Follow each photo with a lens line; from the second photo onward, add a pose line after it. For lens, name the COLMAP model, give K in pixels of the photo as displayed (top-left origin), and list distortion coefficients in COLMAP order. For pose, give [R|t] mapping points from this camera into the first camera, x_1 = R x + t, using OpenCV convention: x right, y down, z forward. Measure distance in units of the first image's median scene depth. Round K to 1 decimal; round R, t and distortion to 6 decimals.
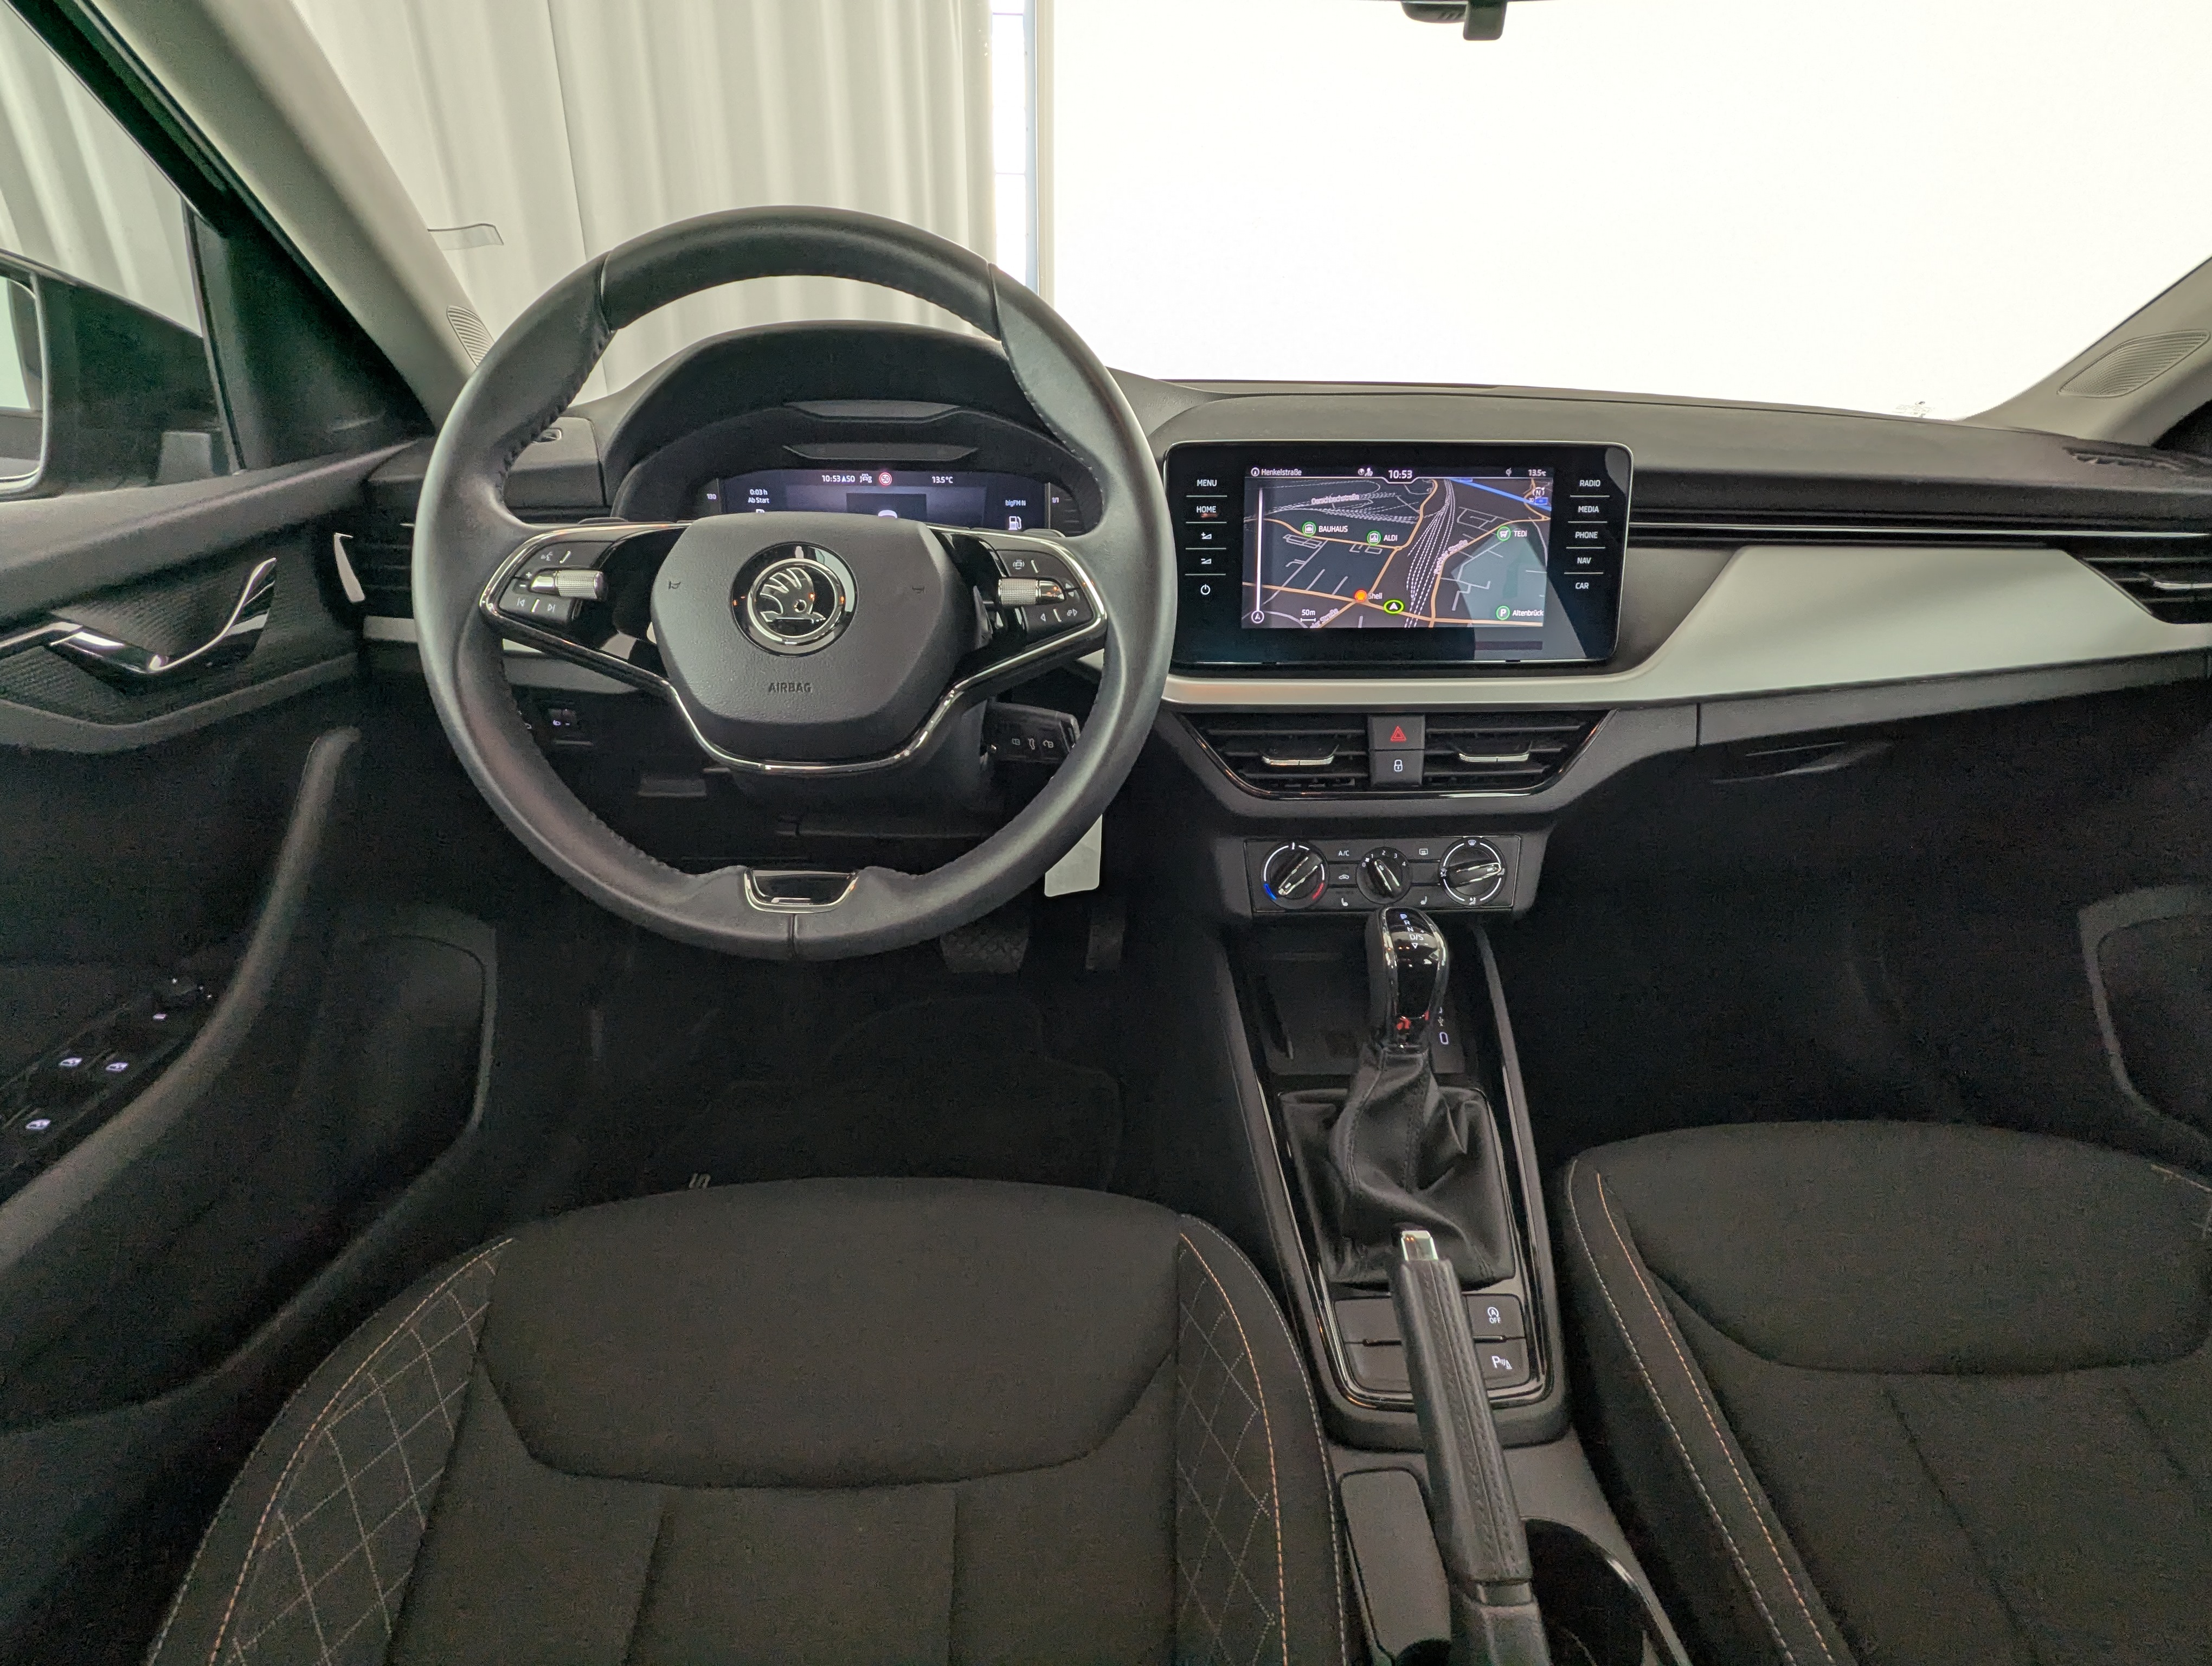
lens RADIAL K [[1032.1, 0, 1107.6], [0, 1032.1, 846.9], [0, 0, 1]] dist [0.000751, -0.001898]
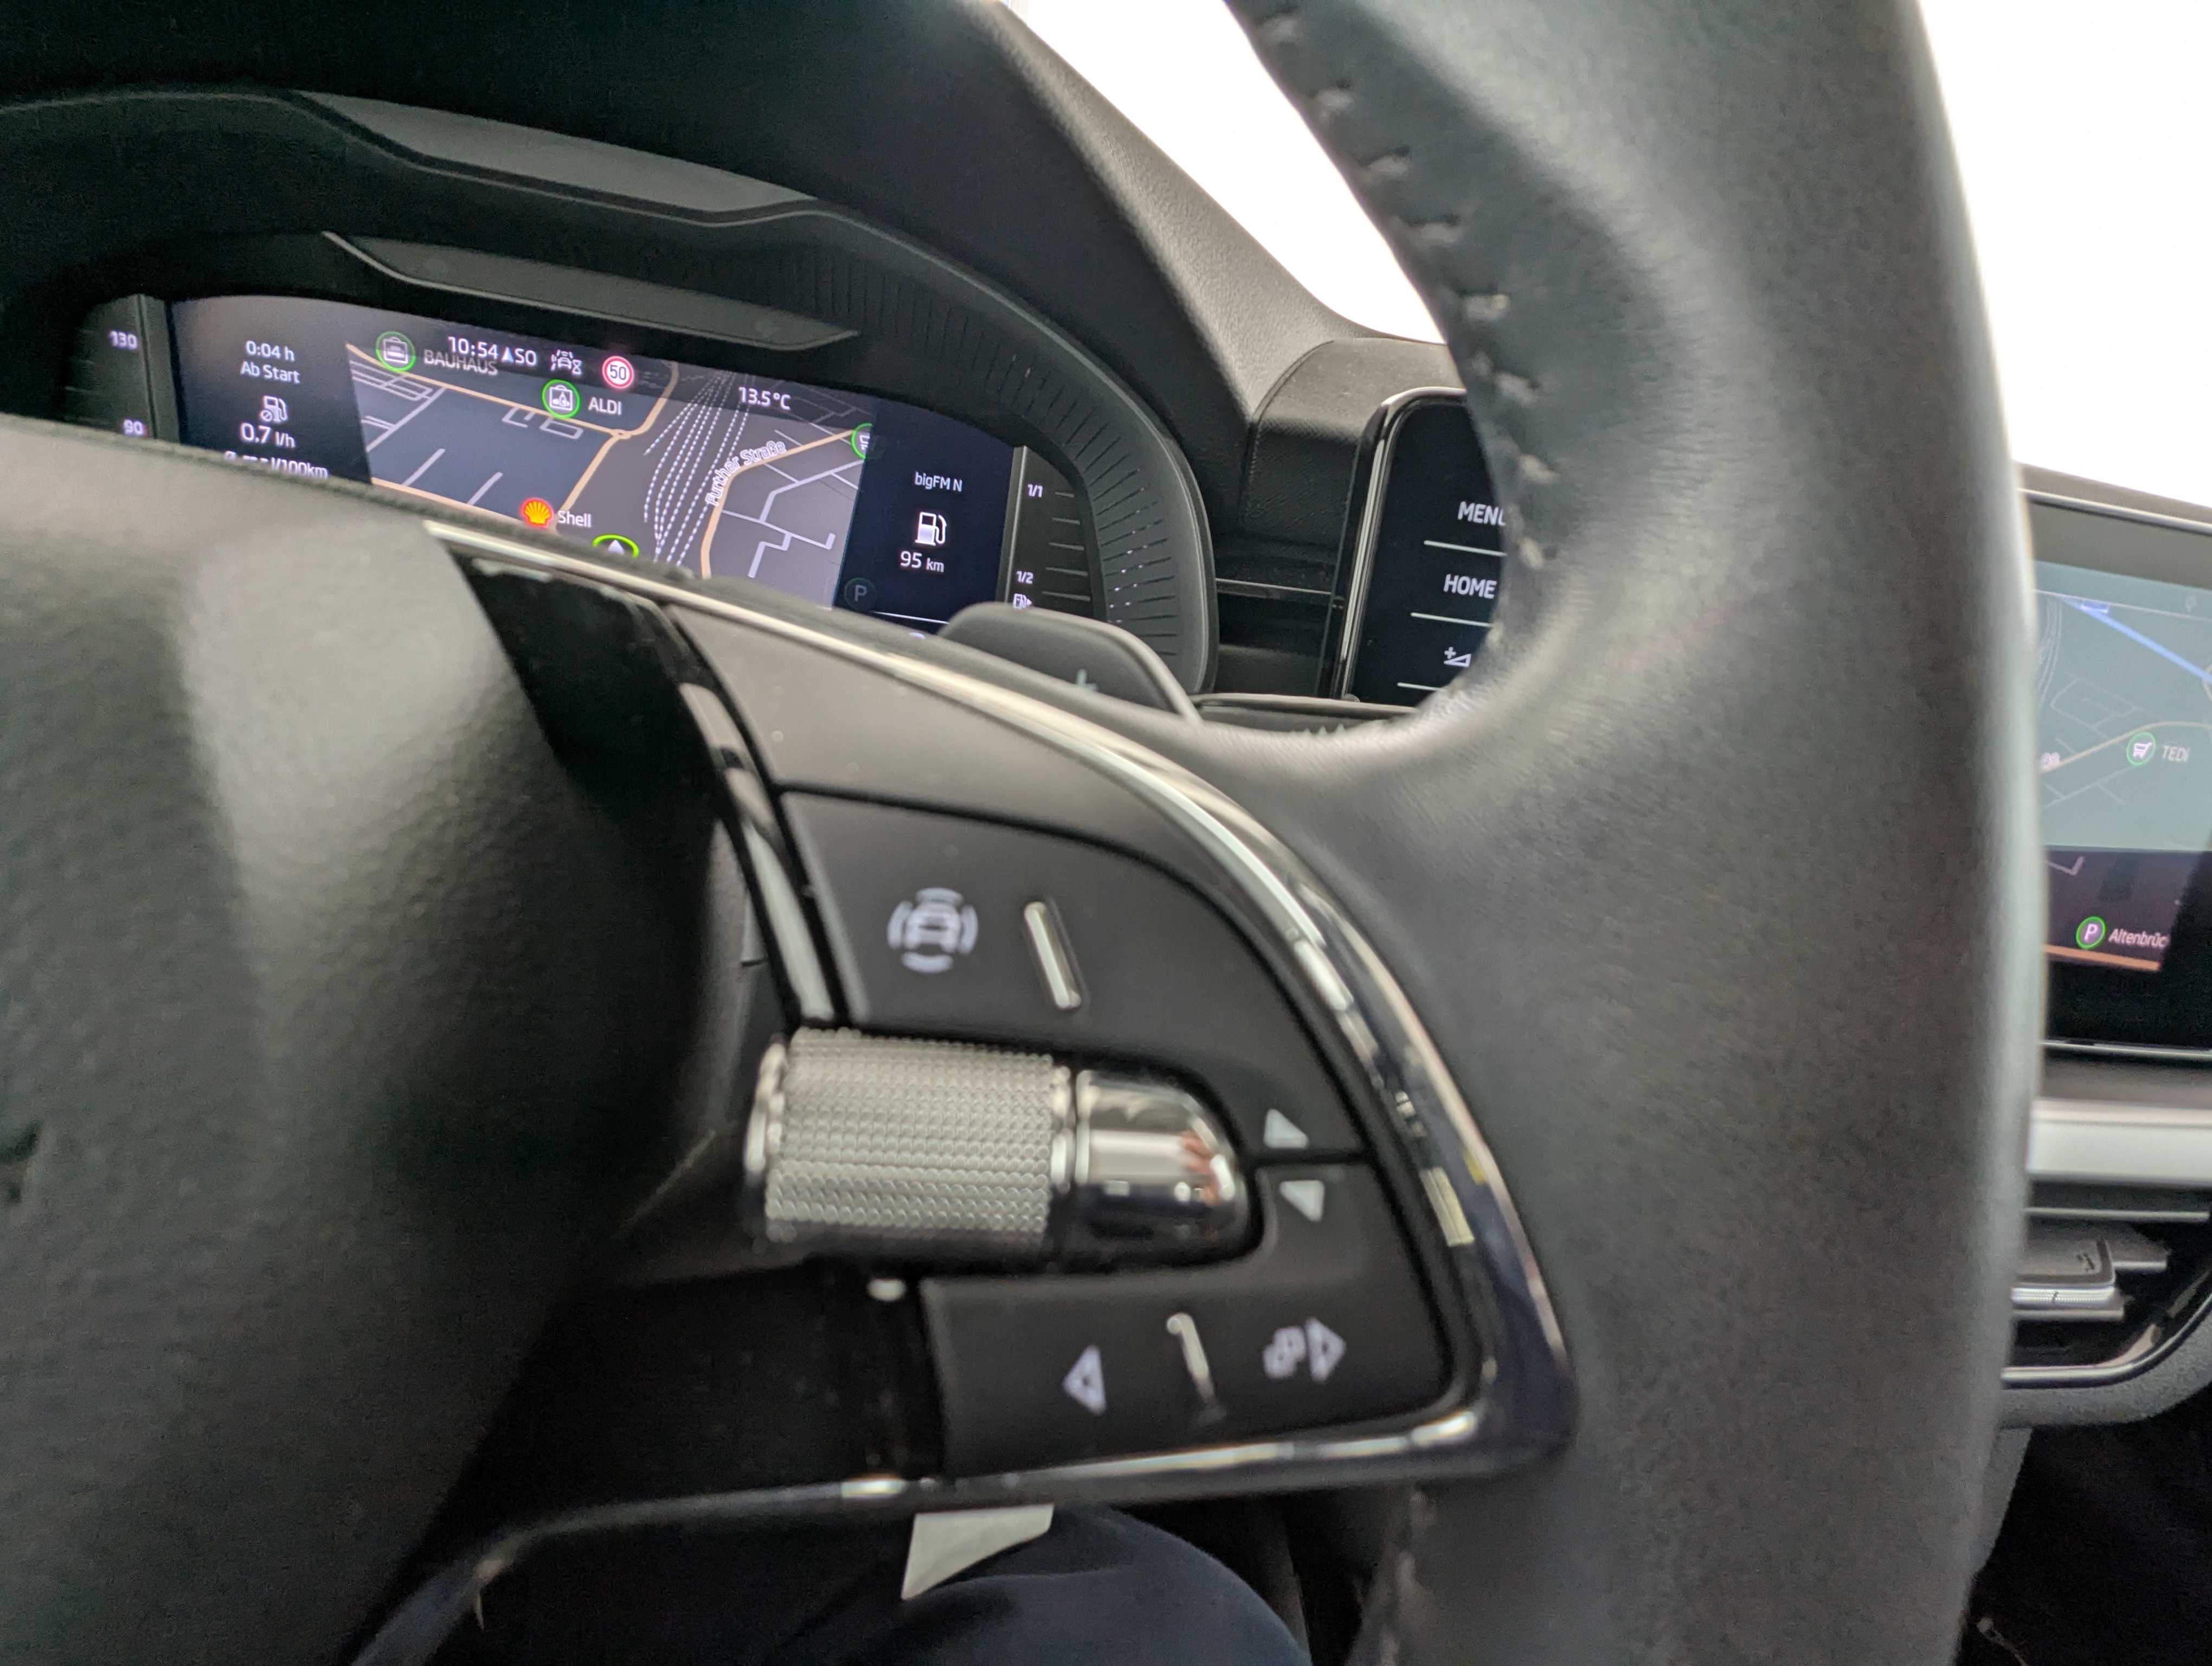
lens RADIAL K [[1032.1, 0, 1101.0], [0, 1032.1, 845.2], [0, 0, 1]] dist [0.000751, -0.001898]
pose [[0.986433, 0.118217, 0.113908, -0.061087], [-0.117740, 0.992984, -0.010931, -0.214545], [-0.114401, -0.002629, 0.993431, 0.647683]]
